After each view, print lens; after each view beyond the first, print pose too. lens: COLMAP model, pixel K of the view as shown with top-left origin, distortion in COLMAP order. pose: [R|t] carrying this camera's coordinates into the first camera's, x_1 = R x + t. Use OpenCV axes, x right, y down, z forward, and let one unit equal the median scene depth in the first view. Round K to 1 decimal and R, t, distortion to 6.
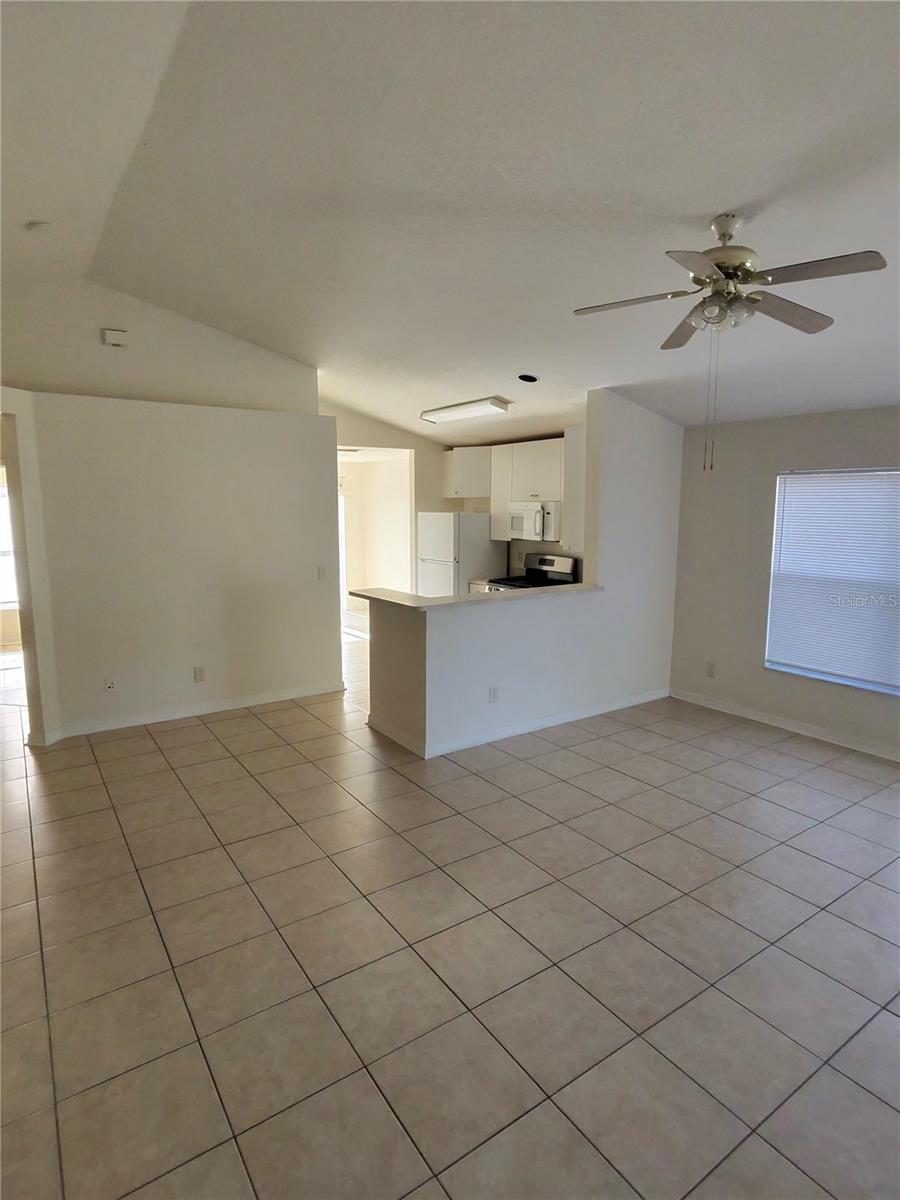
lens RADIAL K [[658.2, 0, 450.0], [0, 658.2, 600.0], [0, 0, 1]] dist [-0.002336, -0.000882]
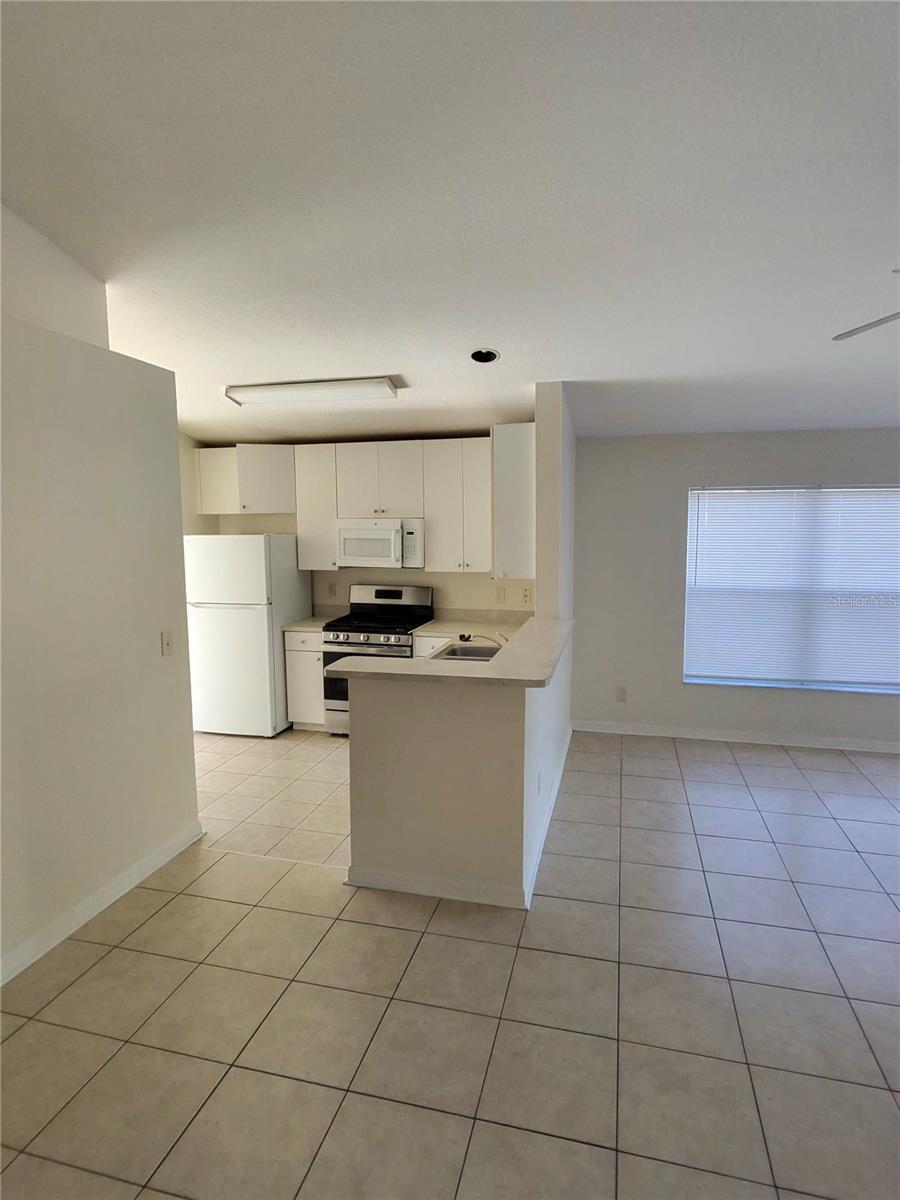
lens RADIAL K [[658.2, 0, 450.0], [0, 658.2, 600.0], [0, 0, 1]] dist [-0.002336, -0.000882]
pose [[0.753424, -0.083094, 0.652263, -0.339255], [0.102400, 0.994708, 0.008437, -0.052848], [-0.649512, 0.060435, 0.757946, 0.368853]]
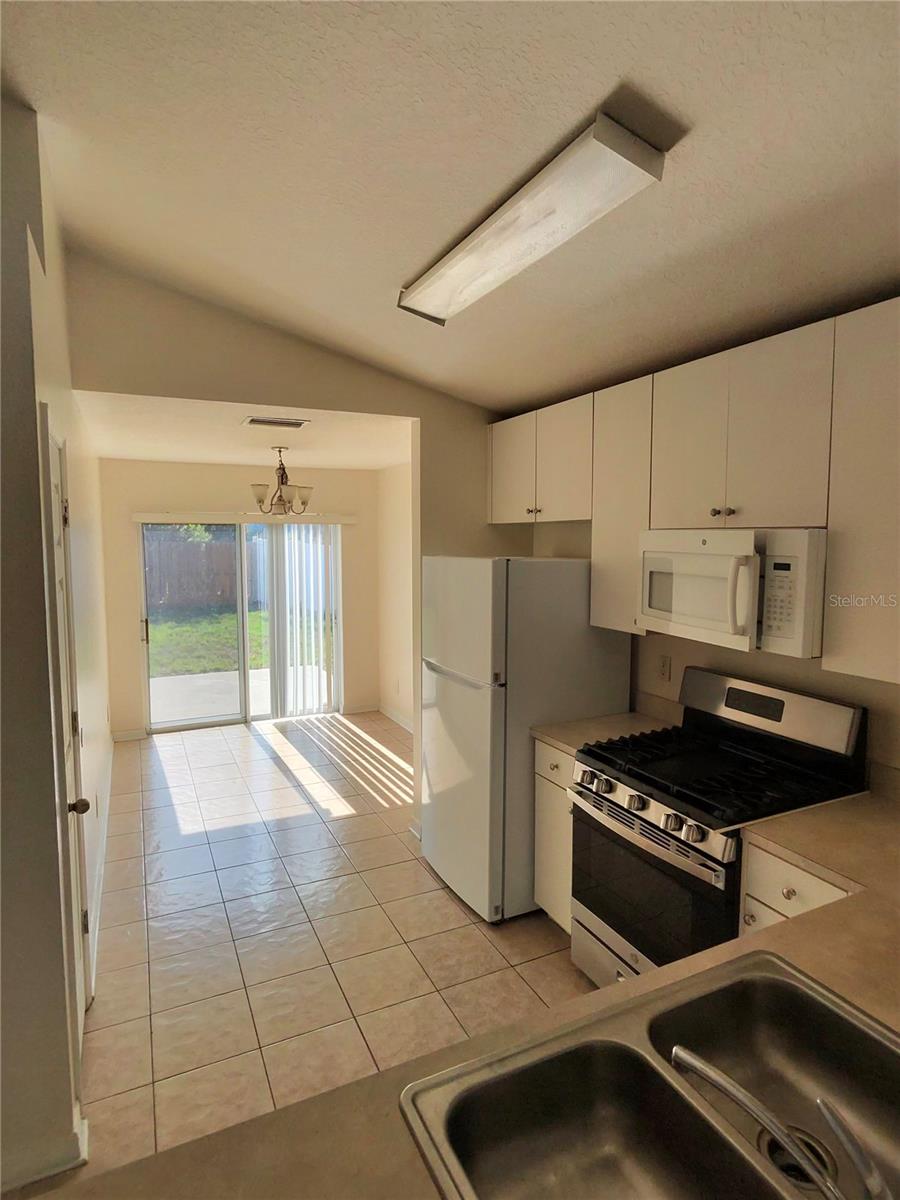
lens RADIAL K [[658.2, 0, 450.0], [0, 658.2, 600.0], [0, 0, 1]] dist [-0.002336, -0.000882]
pose [[0.988192, 0.013787, -0.152601, 0.043646], [-0.021899, 0.998427, -0.051607, -0.096458], [0.151650, 0.054340, 0.986940, 0.672436]]
